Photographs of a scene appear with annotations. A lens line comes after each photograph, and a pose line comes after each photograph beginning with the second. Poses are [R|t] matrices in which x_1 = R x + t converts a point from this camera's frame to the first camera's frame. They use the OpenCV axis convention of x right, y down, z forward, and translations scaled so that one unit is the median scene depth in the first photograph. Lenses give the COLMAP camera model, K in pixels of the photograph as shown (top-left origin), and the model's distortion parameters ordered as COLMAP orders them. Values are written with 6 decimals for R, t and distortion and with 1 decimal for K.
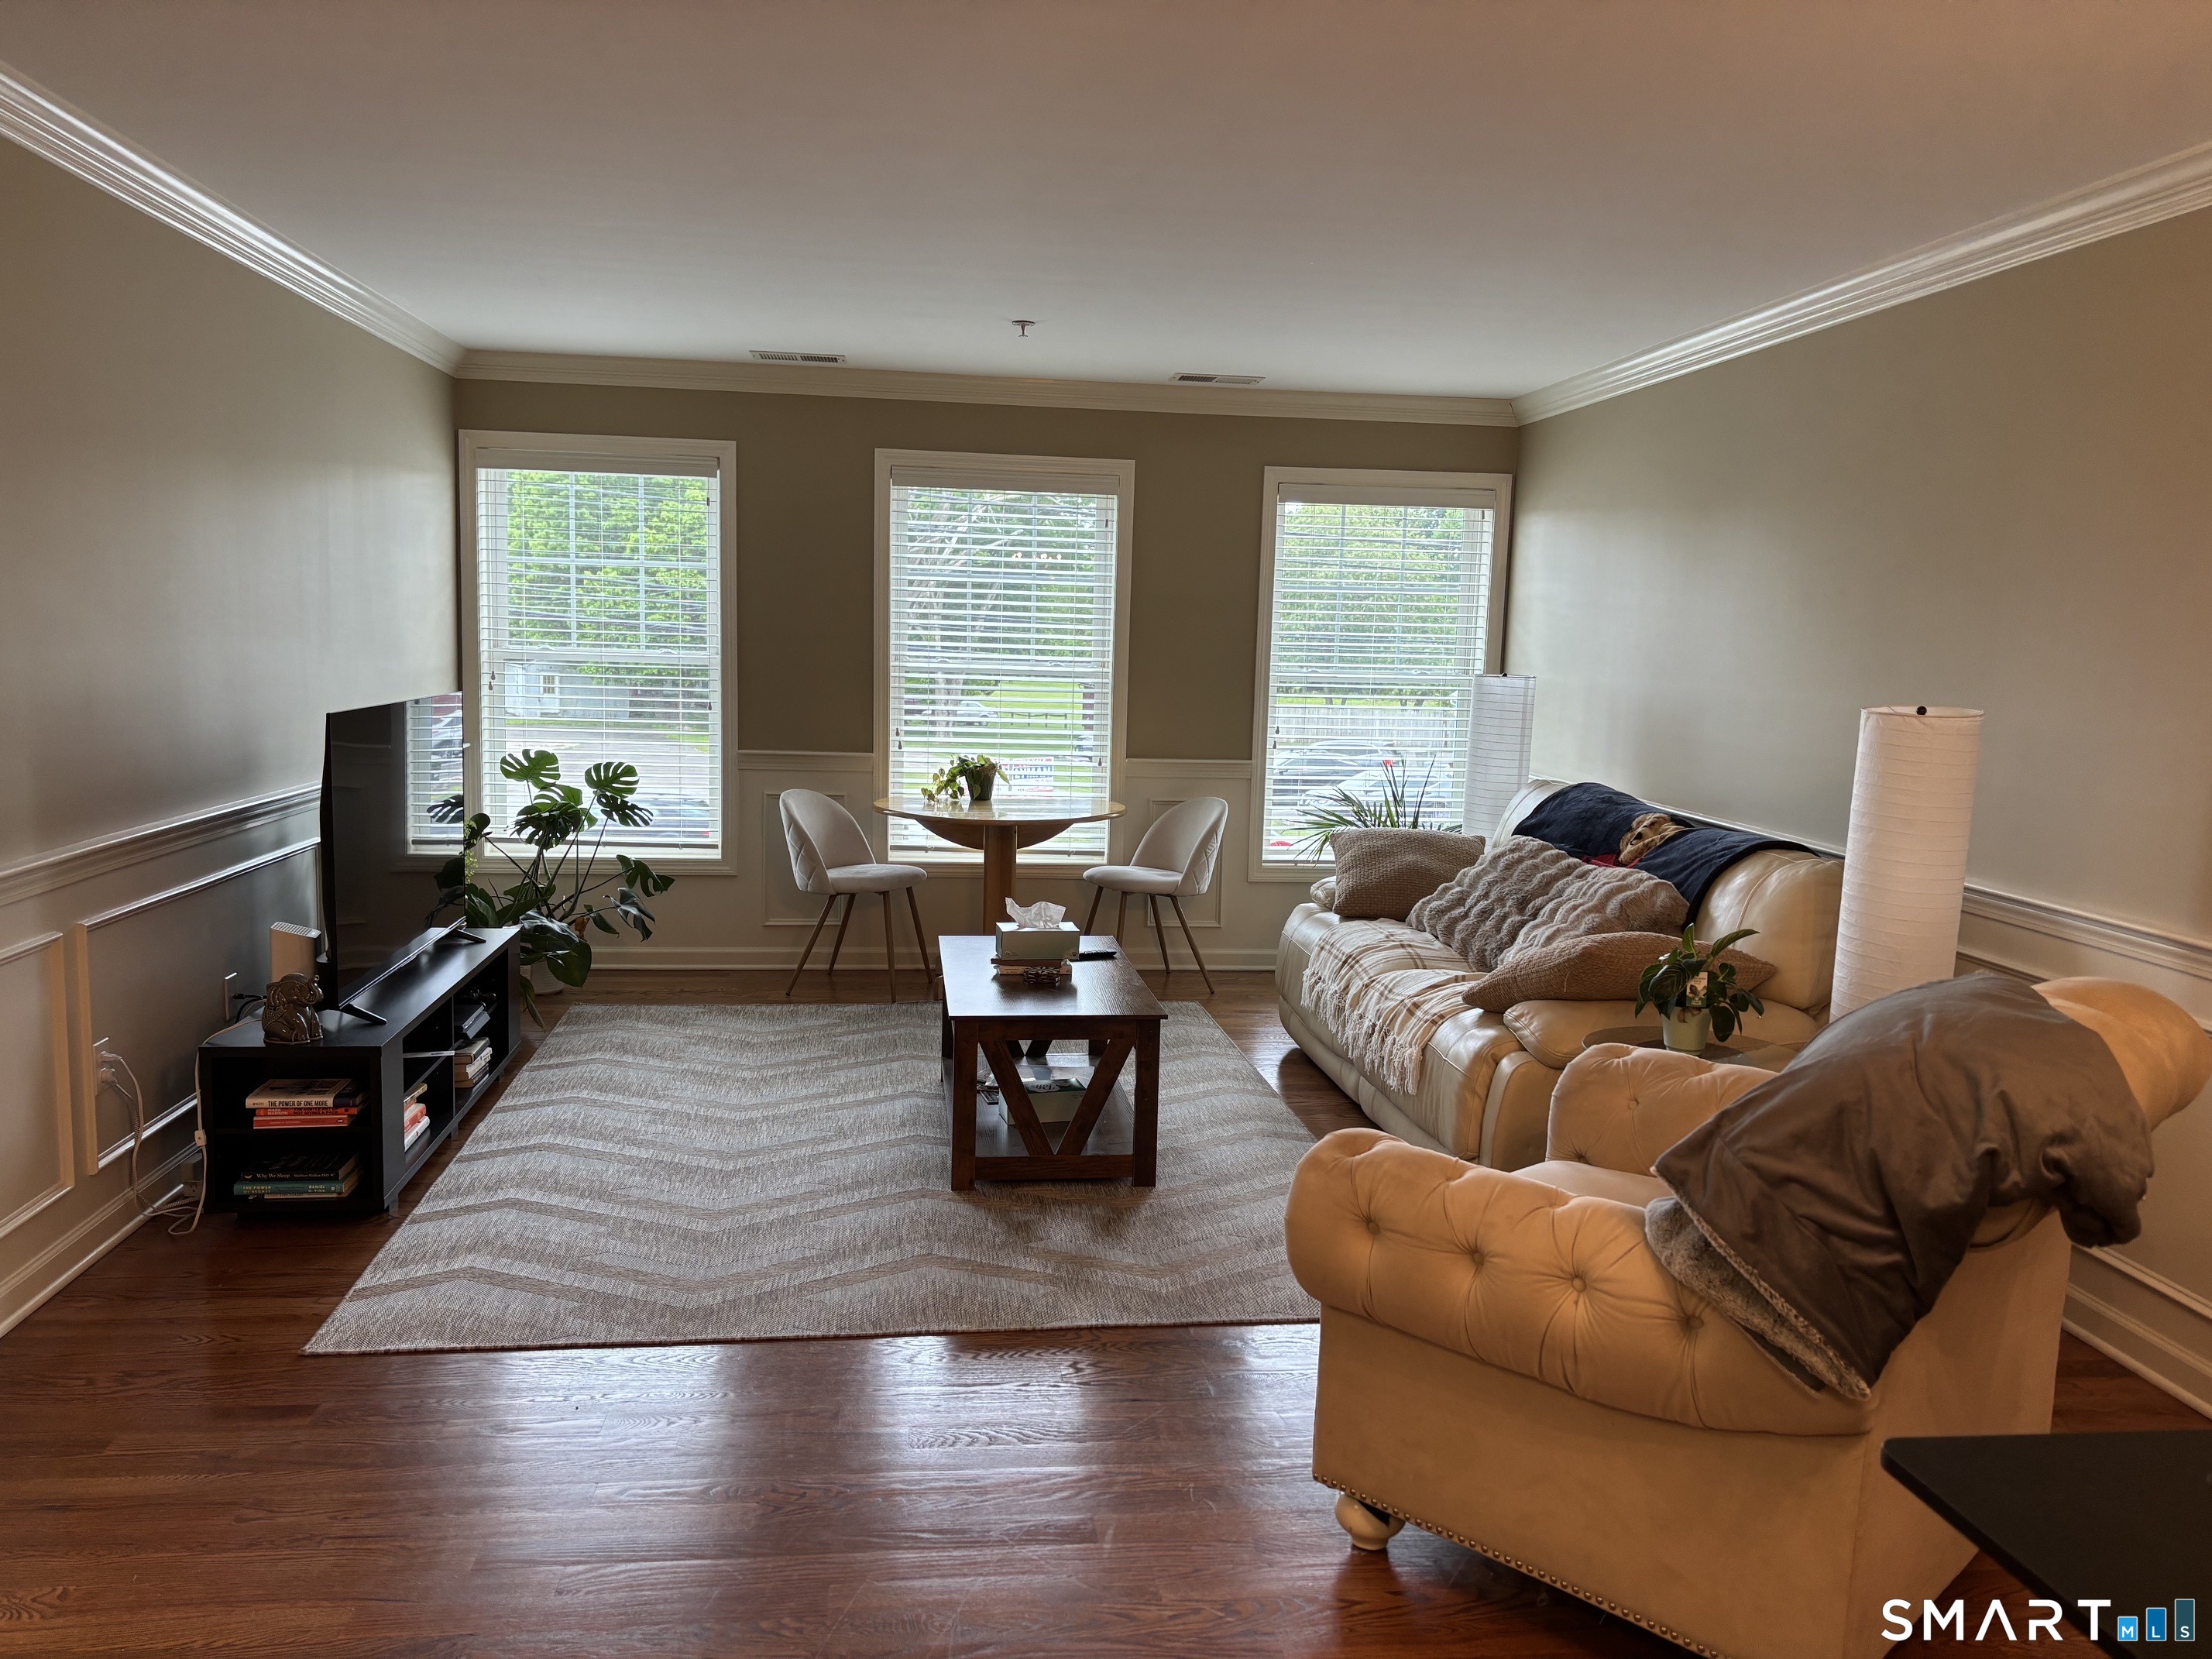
lens RADIAL K [[1639.3, 0, 1095.8], [0, 1639.3, 839.3], [0, 0, 1]] dist [0.063530, -0.080056]
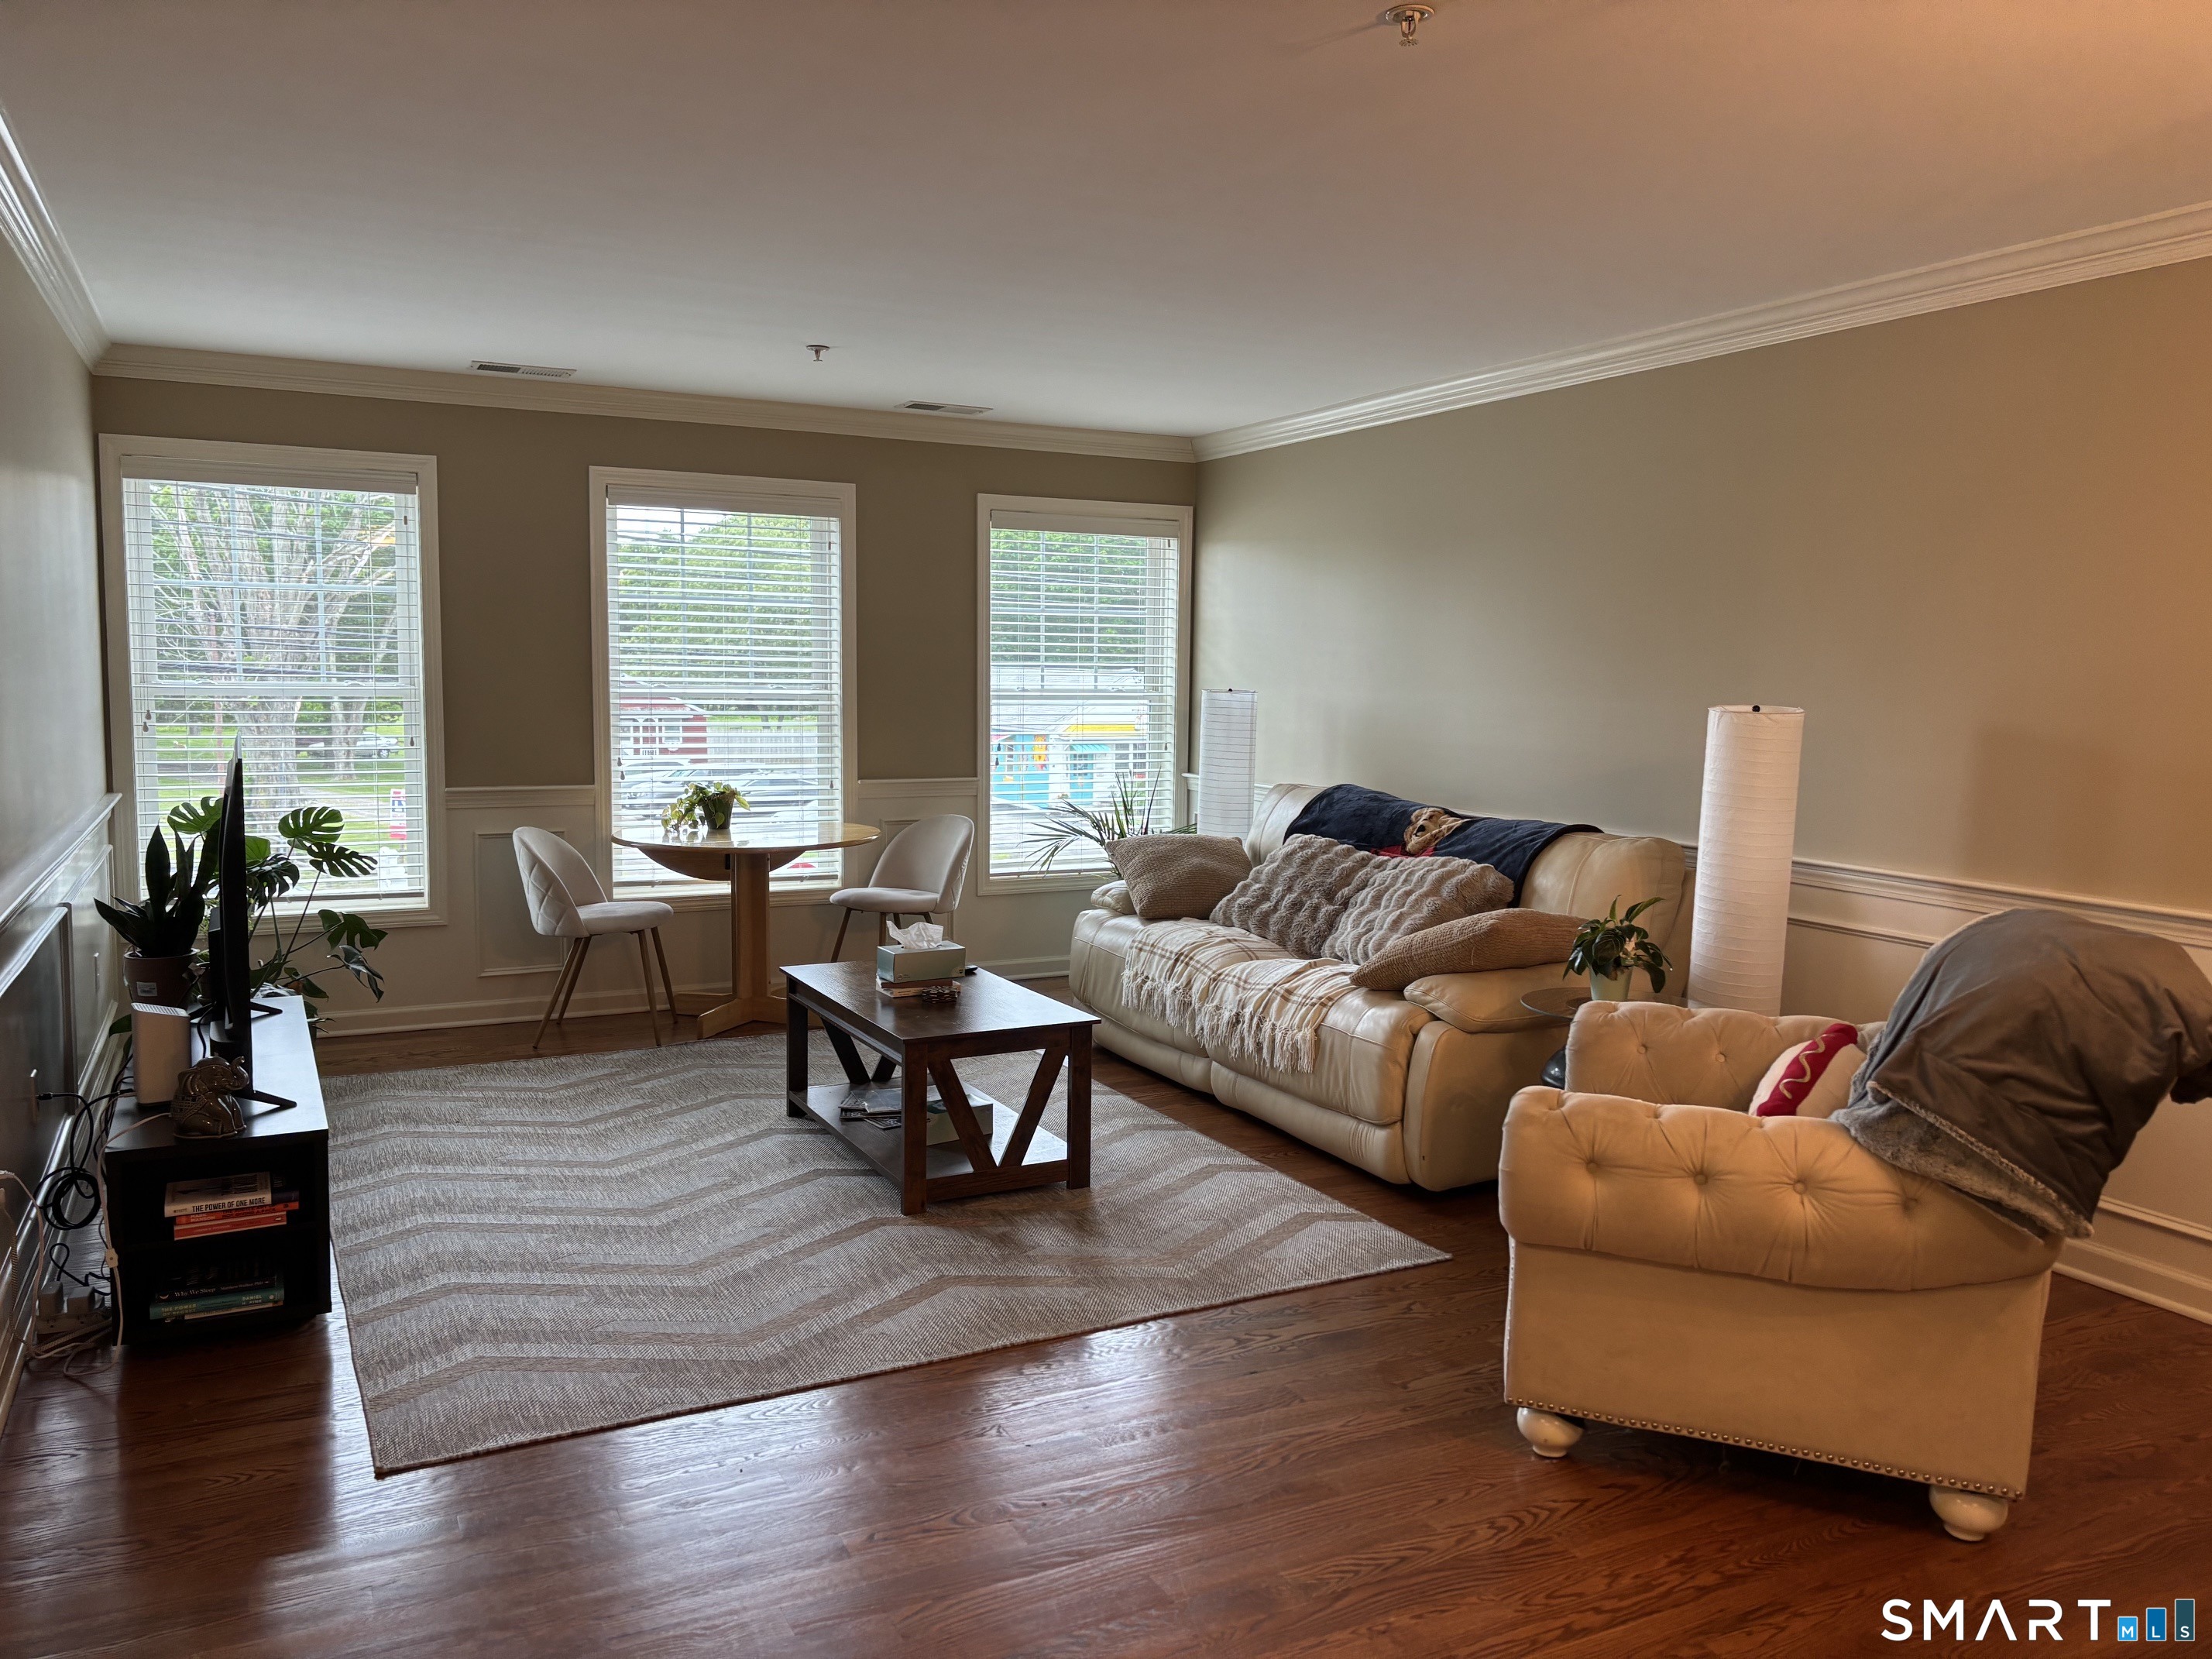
lens RADIAL K [[1637.2, 0, 1095.3], [0, 1637.2, 823.5], [0, 0, 1]] dist [0.027696, -0.004872]
pose [[0.941311, -0.048889, 0.333982, -0.256614], [0.056072, 0.998356, -0.011894, -0.004446], [-0.332851, 0.029923, 0.942505, 0.014698]]
